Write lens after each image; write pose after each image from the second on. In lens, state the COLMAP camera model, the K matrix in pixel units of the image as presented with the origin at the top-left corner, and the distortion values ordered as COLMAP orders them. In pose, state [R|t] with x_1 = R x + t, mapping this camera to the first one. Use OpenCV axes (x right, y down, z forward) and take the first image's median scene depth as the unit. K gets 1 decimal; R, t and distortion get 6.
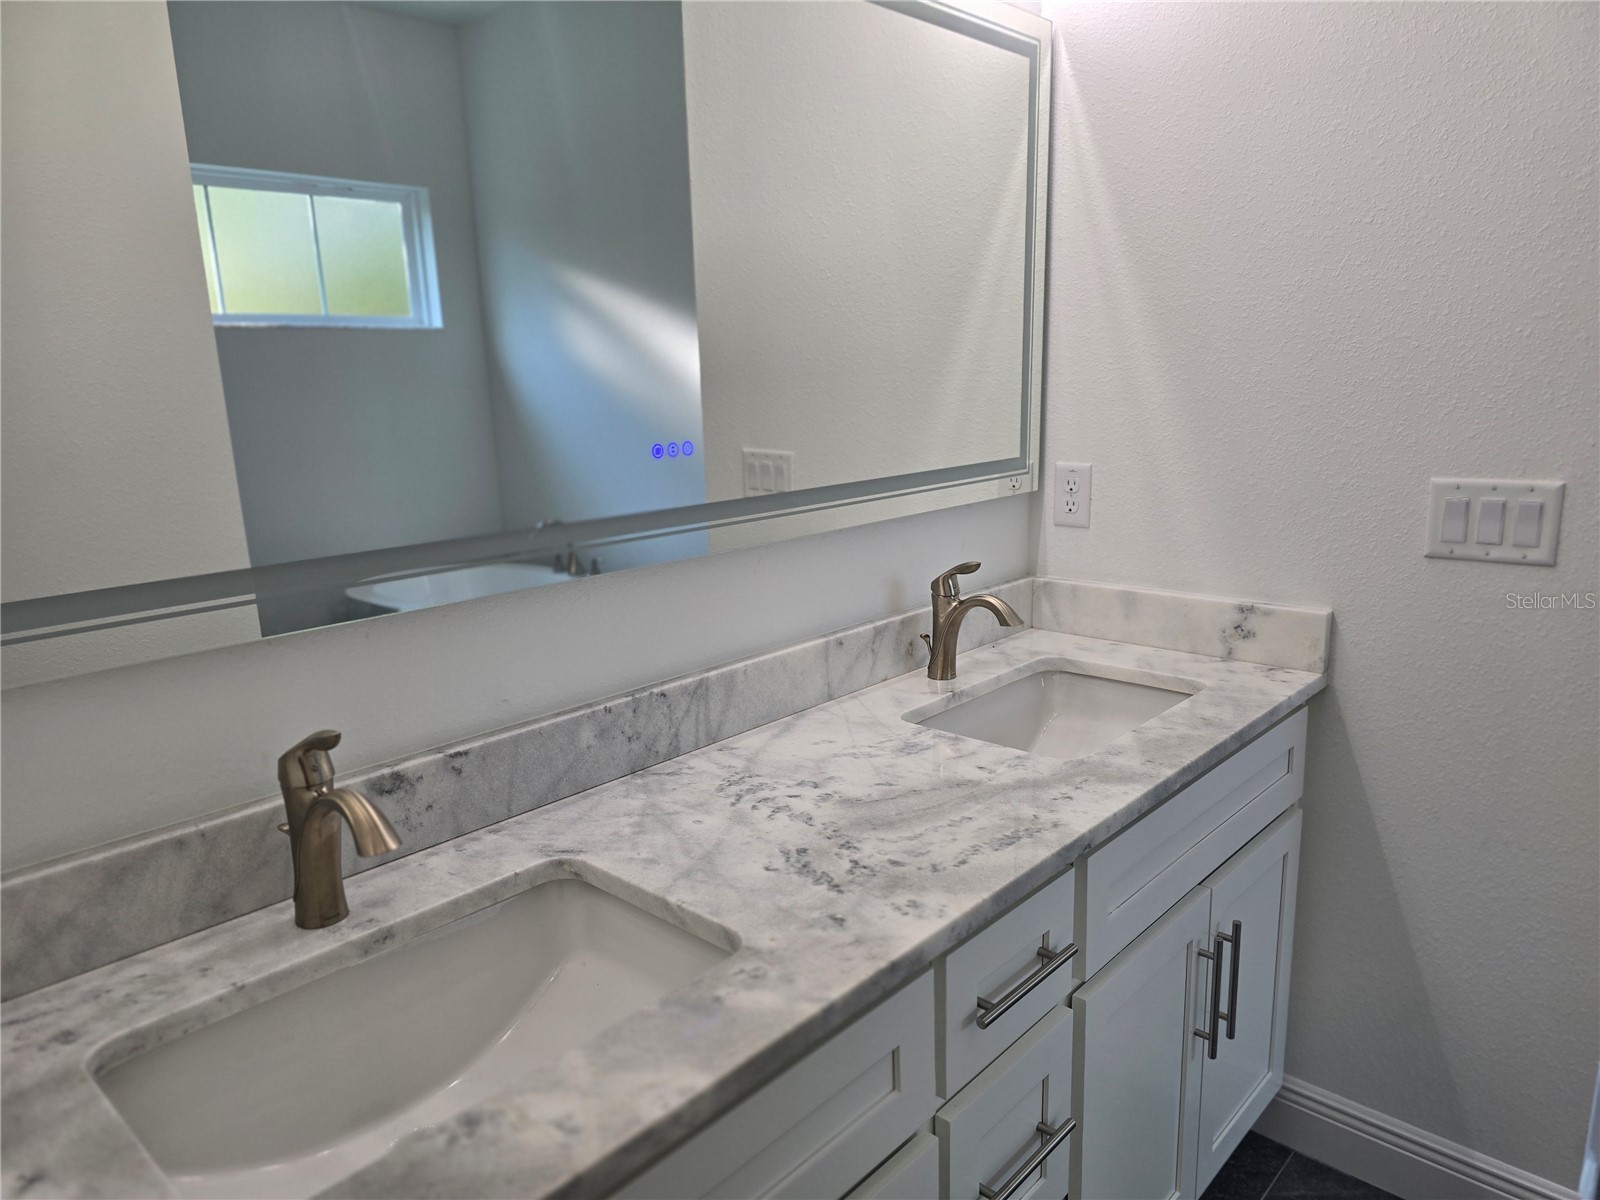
lens RADIAL K [[1098.3, 0, 824.3], [0, 1098.3, 627.7], [0, 0, 1]] dist [0.064046, -0.066538]
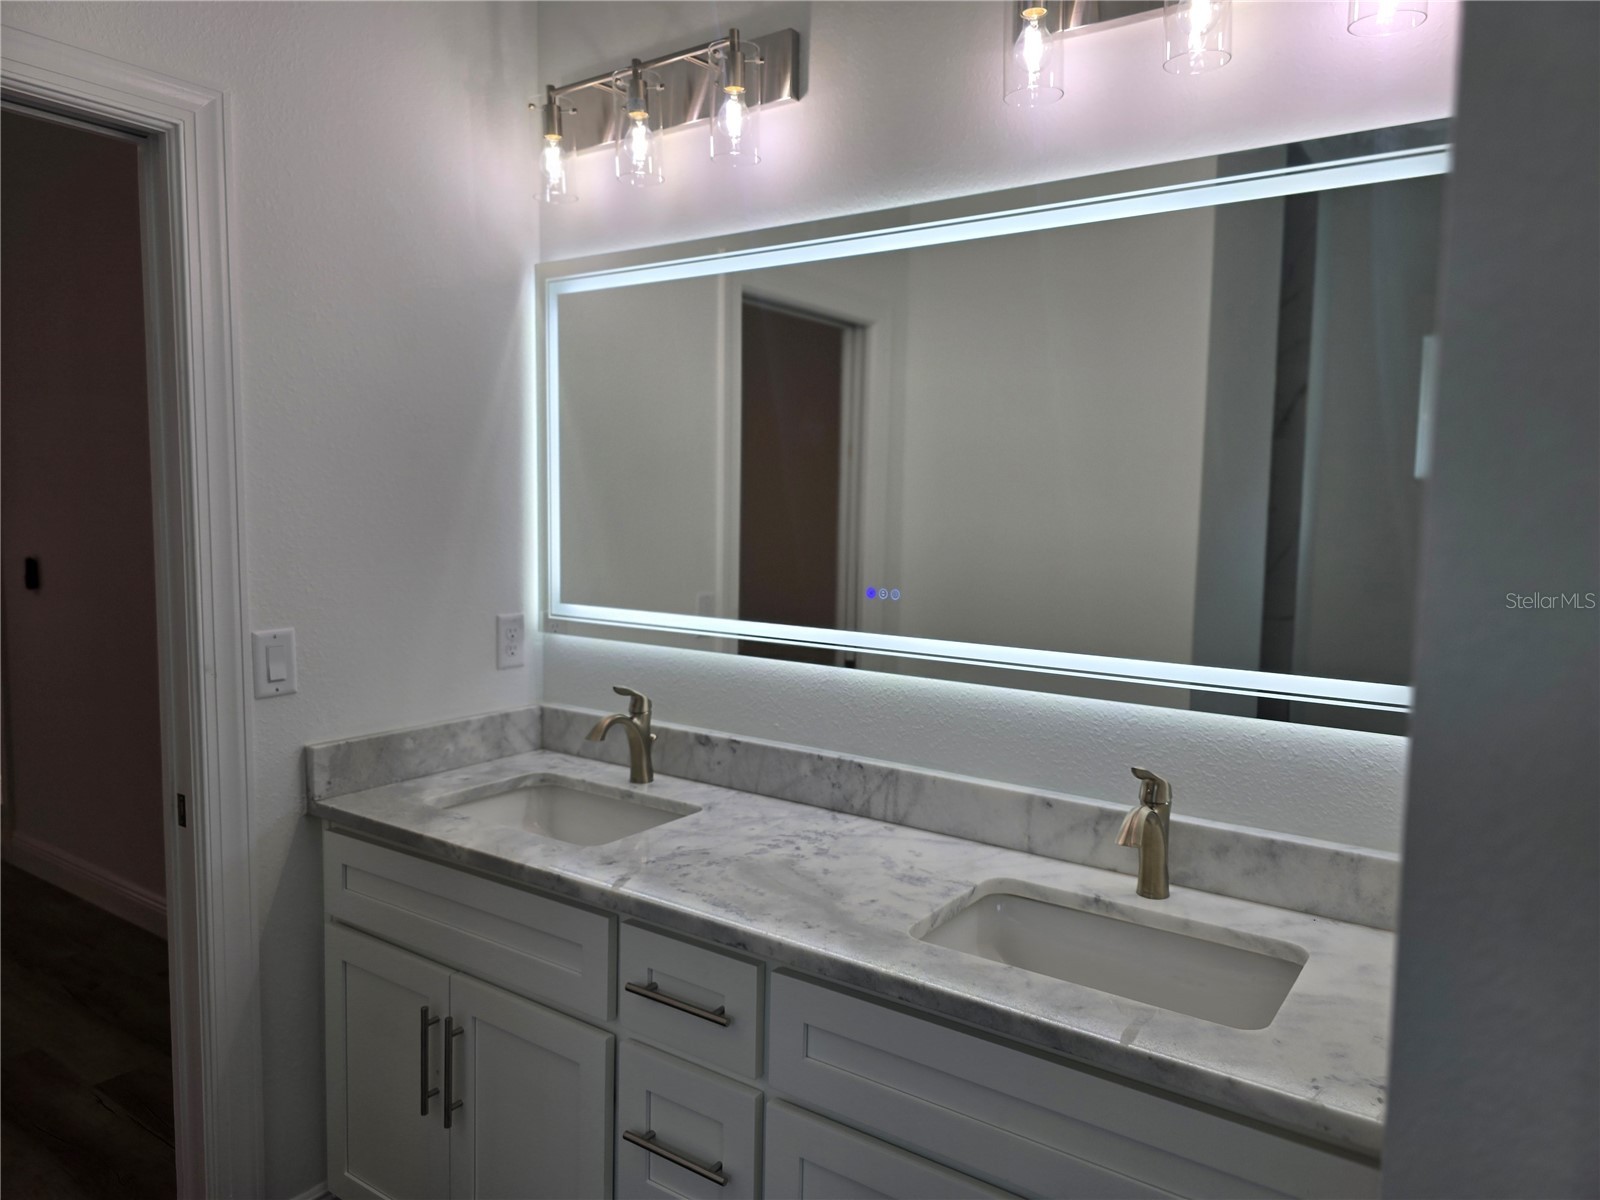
lens RADIAL K [[1085.1, 0, 756.6], [0, 1085.1, 601.2], [0, 0, 1]] dist [0.004643, -0.010436]
pose [[0.103208, 0.129136, -0.986241, 1.117195], [-0.255261, 0.961768, 0.099219, -0.231356], [0.961348, 0.241509, 0.132226, 0.636801]]
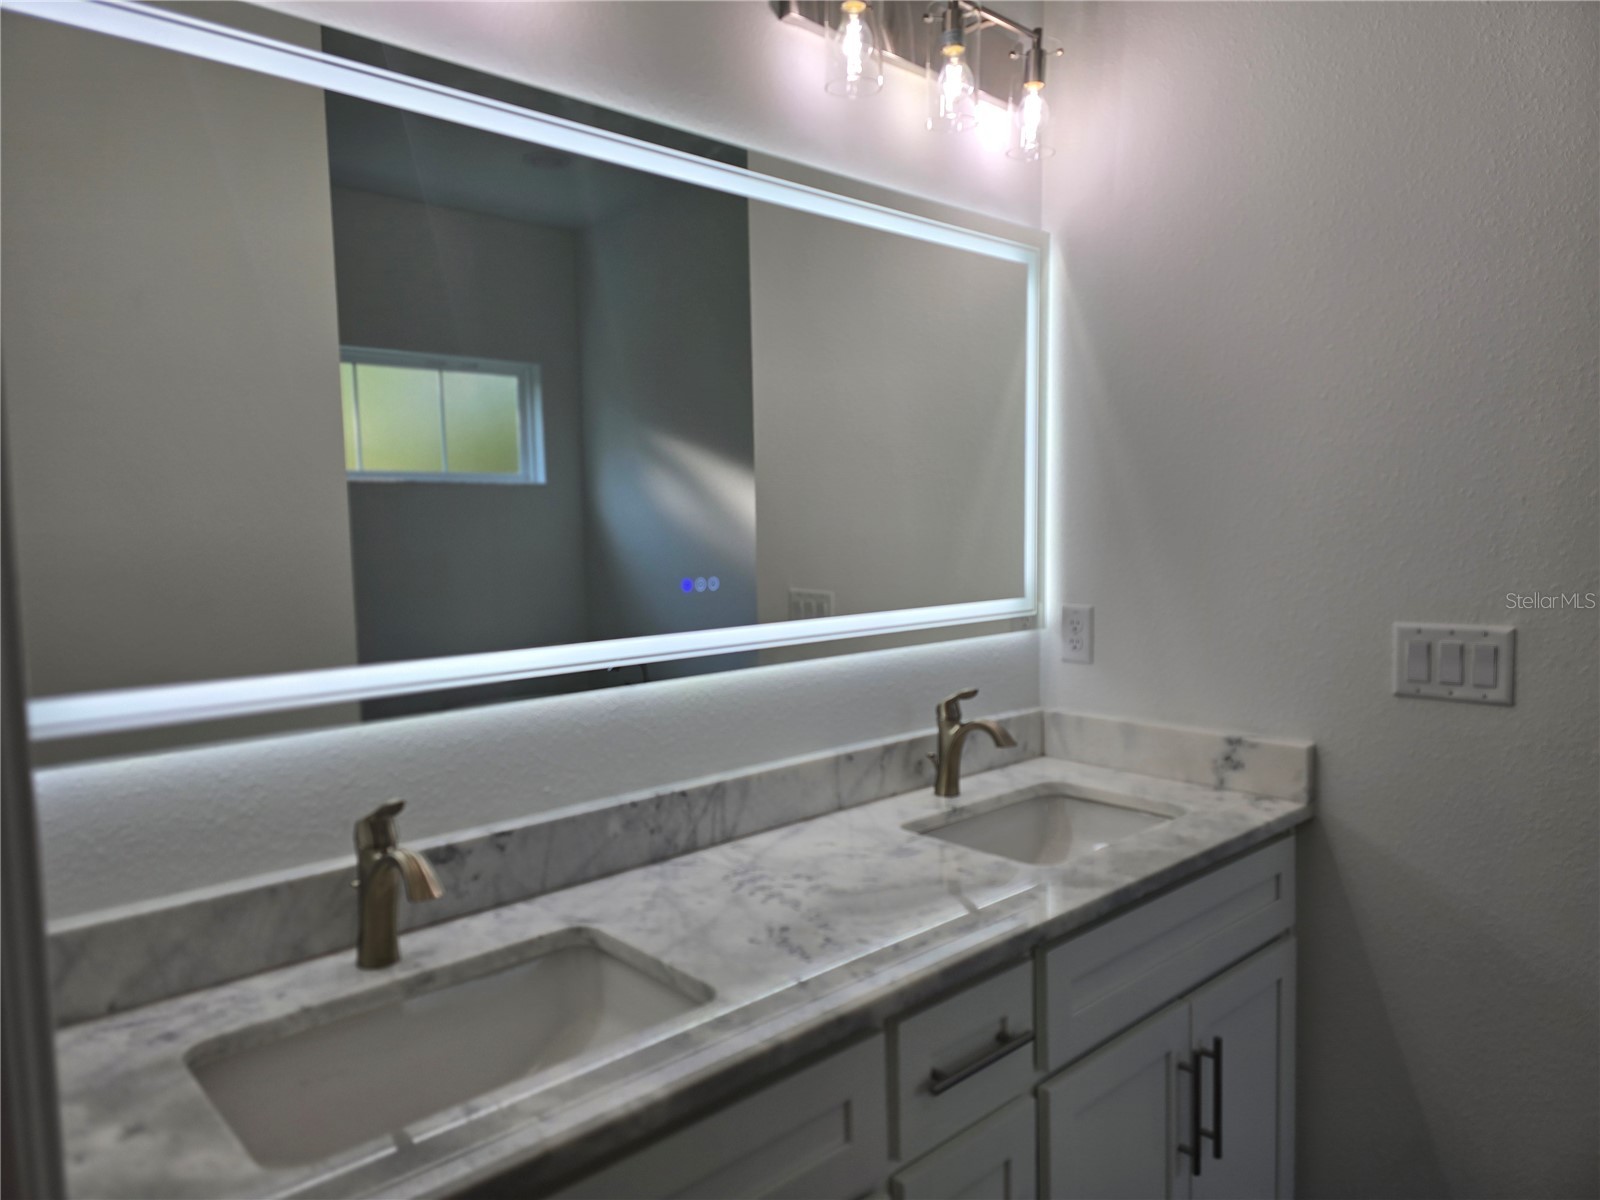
lens RADIAL K [[1087.6, 0, 798.2], [0, 1087.6, 609.1], [0, 0, 1]] dist [0.069470, -0.072392]
pose [[0.994552, 0.017041, -0.102842, 0.084376], [-0.032191, 0.988537, -0.147508, 0.033639], [0.099149, 0.150015, 0.983700, -0.132996]]
